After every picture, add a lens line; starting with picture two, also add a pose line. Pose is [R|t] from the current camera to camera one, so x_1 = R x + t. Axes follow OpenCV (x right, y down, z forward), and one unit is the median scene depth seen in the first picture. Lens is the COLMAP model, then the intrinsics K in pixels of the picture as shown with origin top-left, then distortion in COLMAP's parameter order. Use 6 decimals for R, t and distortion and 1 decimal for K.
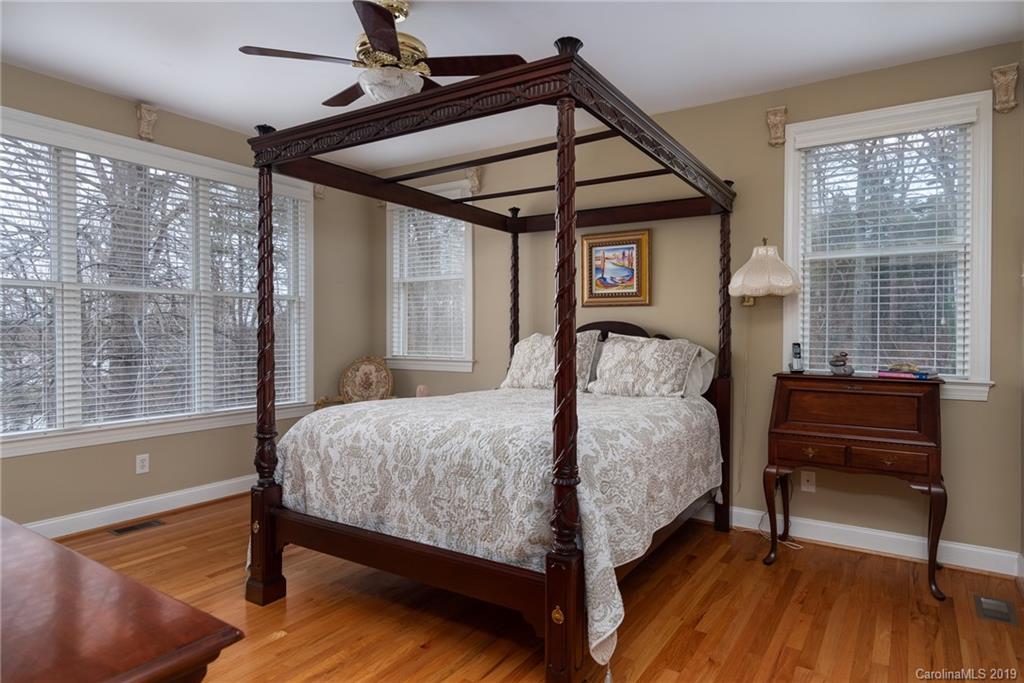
lens RADIAL K [[602.1, 0, 513.5], [0, 602.1, 339.3], [0, 0, 1]] dist [0.002814, 0.000290]
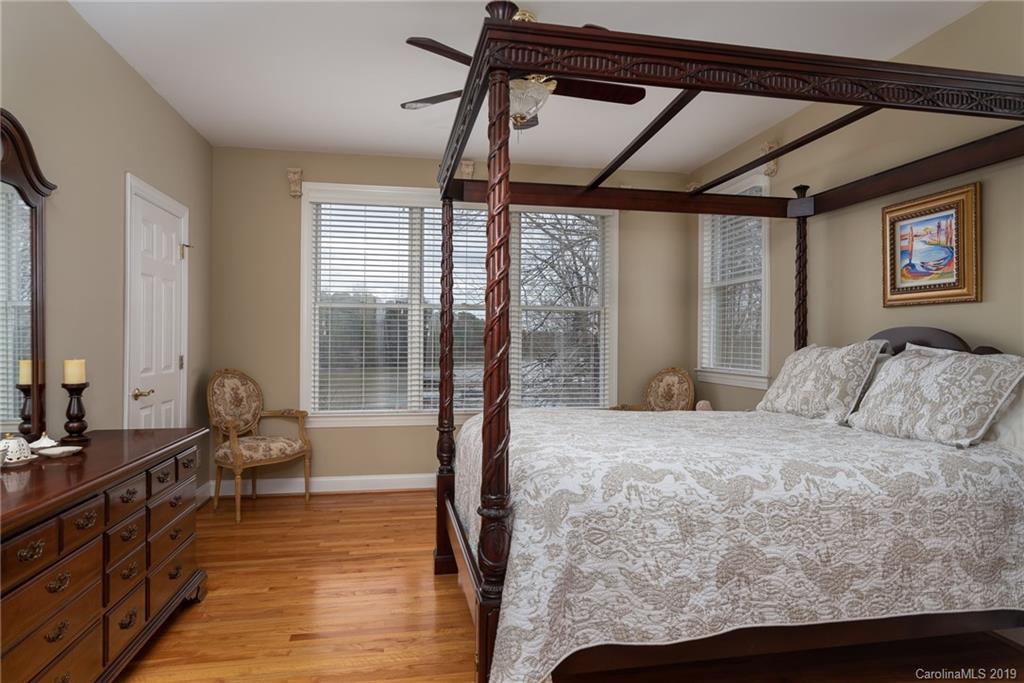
lens RADIAL K [[602.1, 0, 511.0], [0, 602.1, 339.8], [0, 0, 1]] dist [0.002814, 0.000290]
pose [[0.685815, 0.001047, -0.727775, 0.344576], [-0.011838, 0.999883, -0.009717, -0.002999], [0.727679, 0.015280, 0.685747, 0.193463]]
